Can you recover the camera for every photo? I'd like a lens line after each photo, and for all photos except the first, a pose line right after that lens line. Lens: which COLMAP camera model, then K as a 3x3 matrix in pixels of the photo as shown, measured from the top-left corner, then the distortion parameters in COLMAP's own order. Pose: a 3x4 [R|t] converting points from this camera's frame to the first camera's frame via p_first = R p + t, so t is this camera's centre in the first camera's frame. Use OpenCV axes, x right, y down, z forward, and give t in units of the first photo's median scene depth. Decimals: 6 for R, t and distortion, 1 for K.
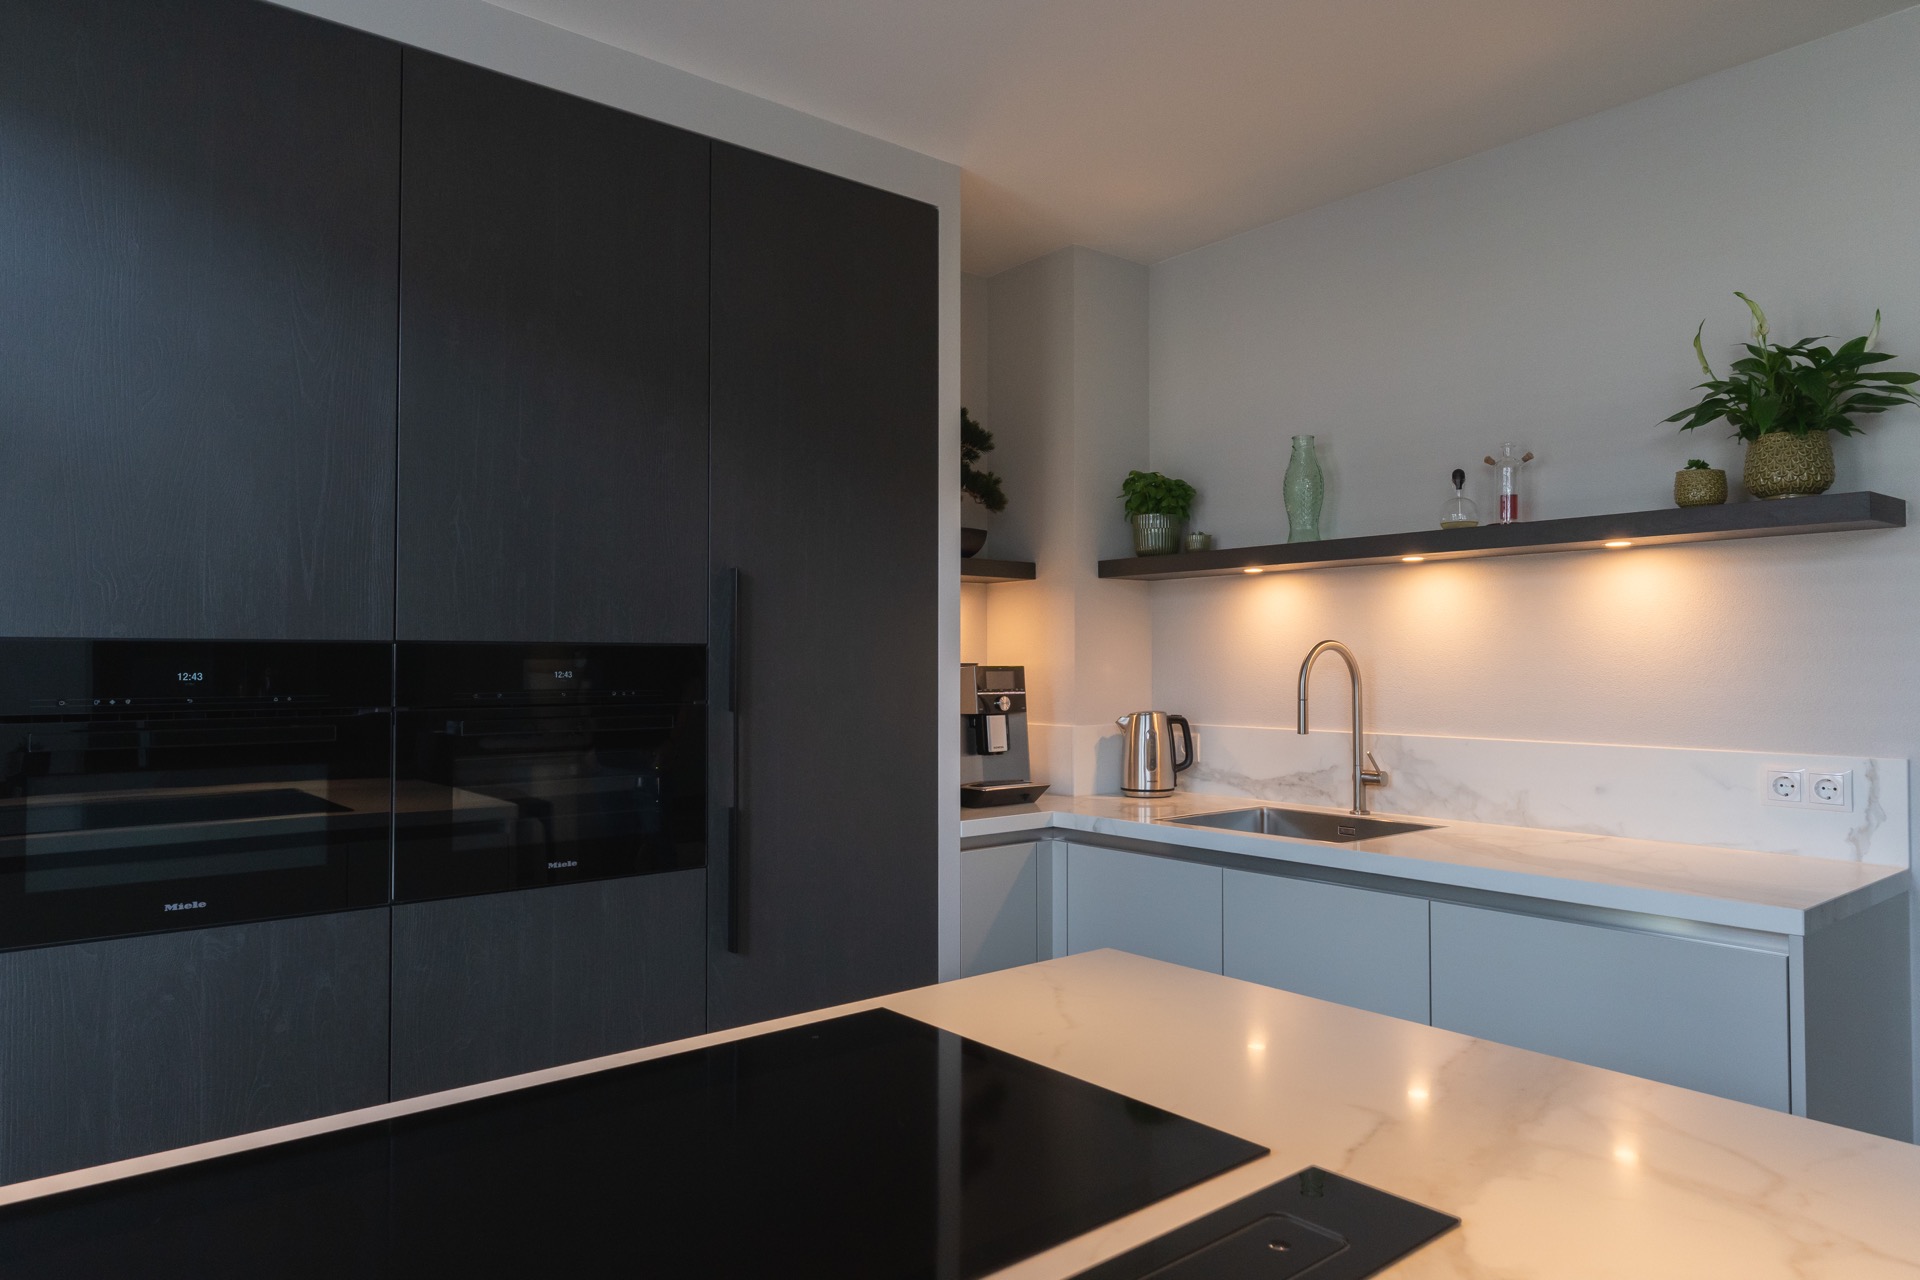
lens RADIAL K [[1182.7, 0, 960.0], [0, 1182.7, 640.0], [0, 0, 1]] dist [-0.007438, -0.001554]
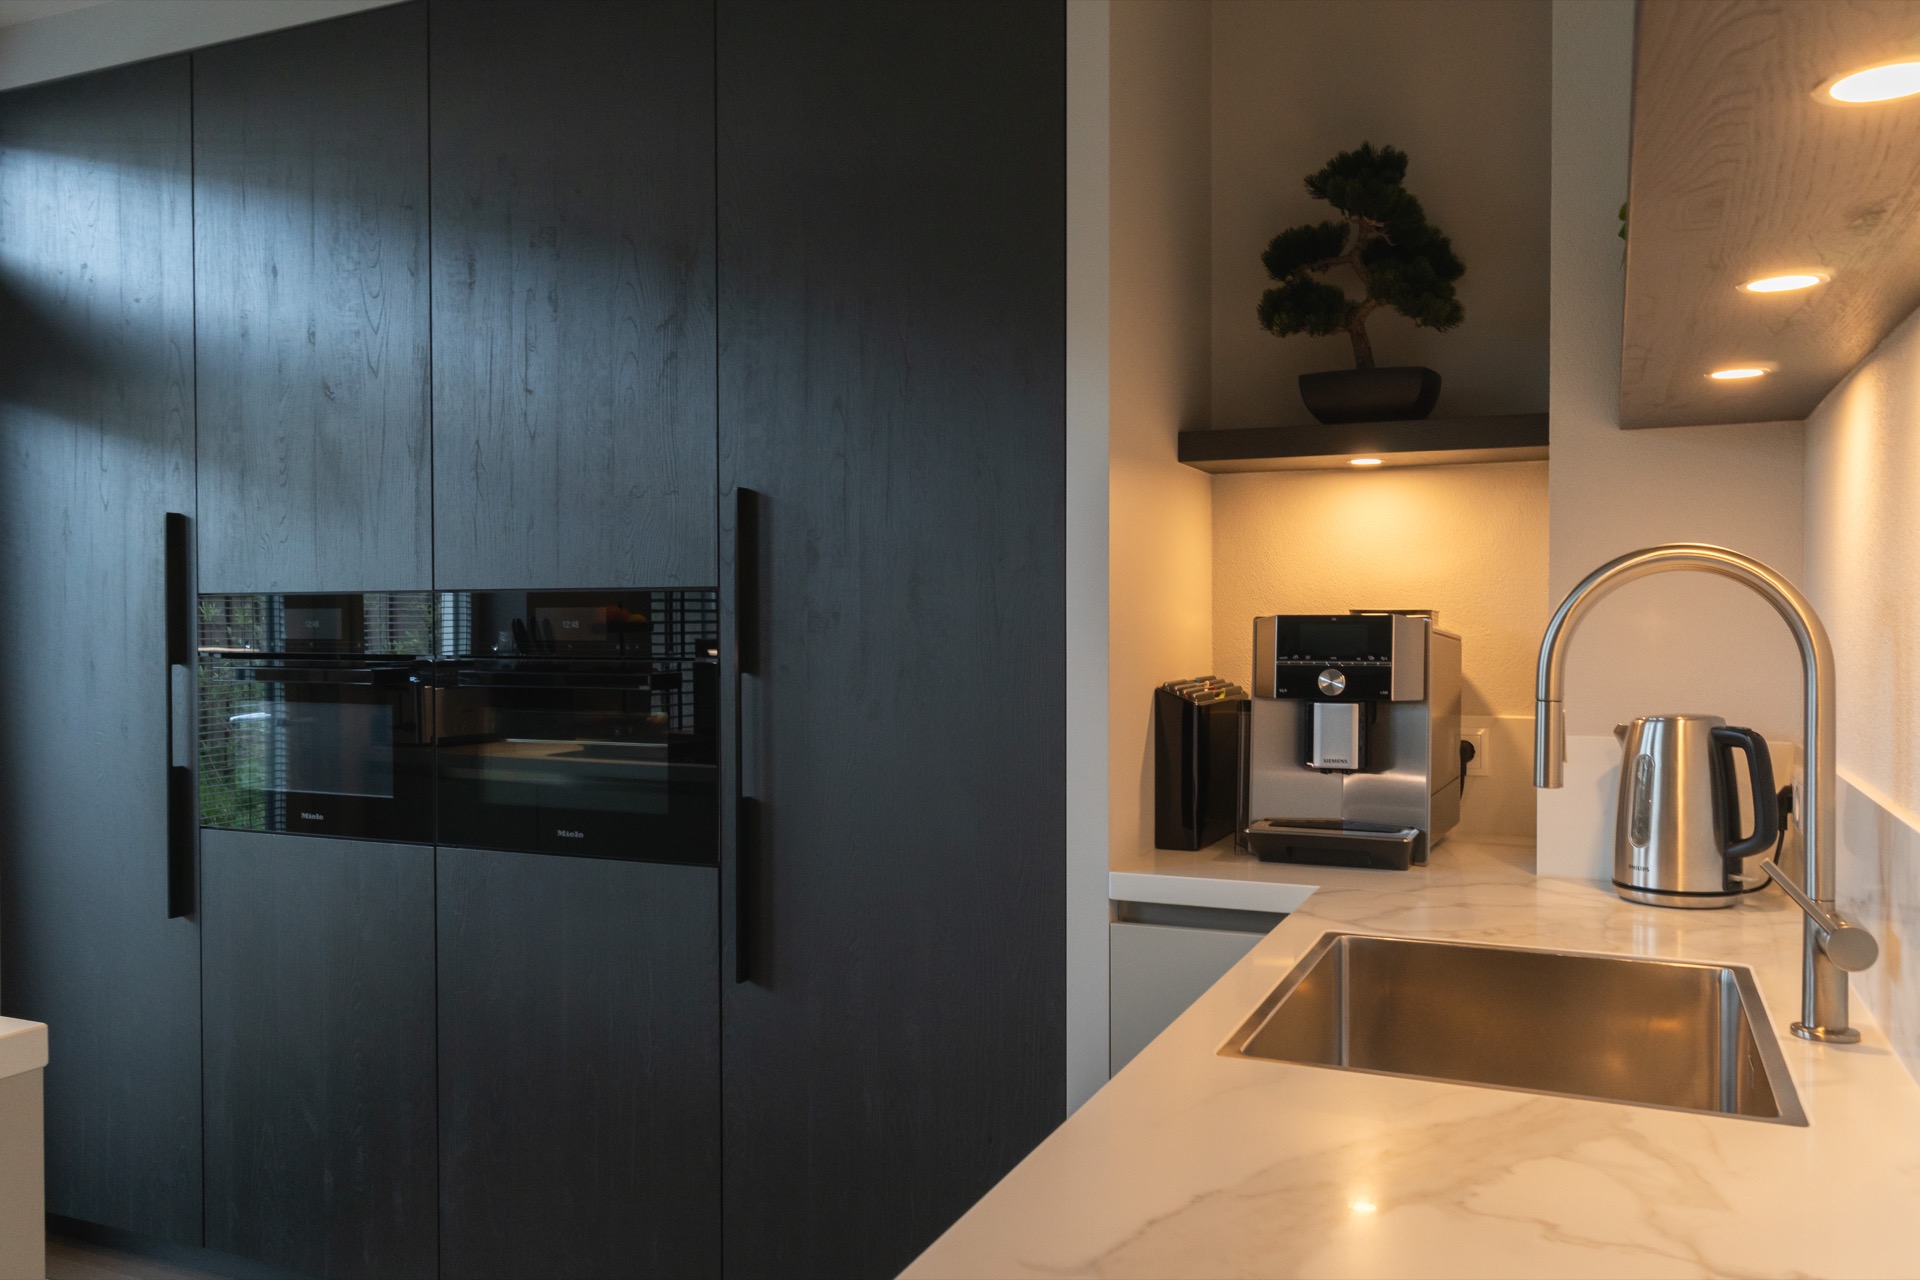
lens RADIAL K [[1562.4, 0, 960.0], [0, 1562.4, 640.0], [0, 0, 1]] dist [0.008266, 0.002510]
pose [[0.445365, 0.014273, -0.895235, 0.782818], [0.018257, 0.999520, 0.025018, 0.016038], [0.895163, -0.027486, 0.444891, 0.671398]]
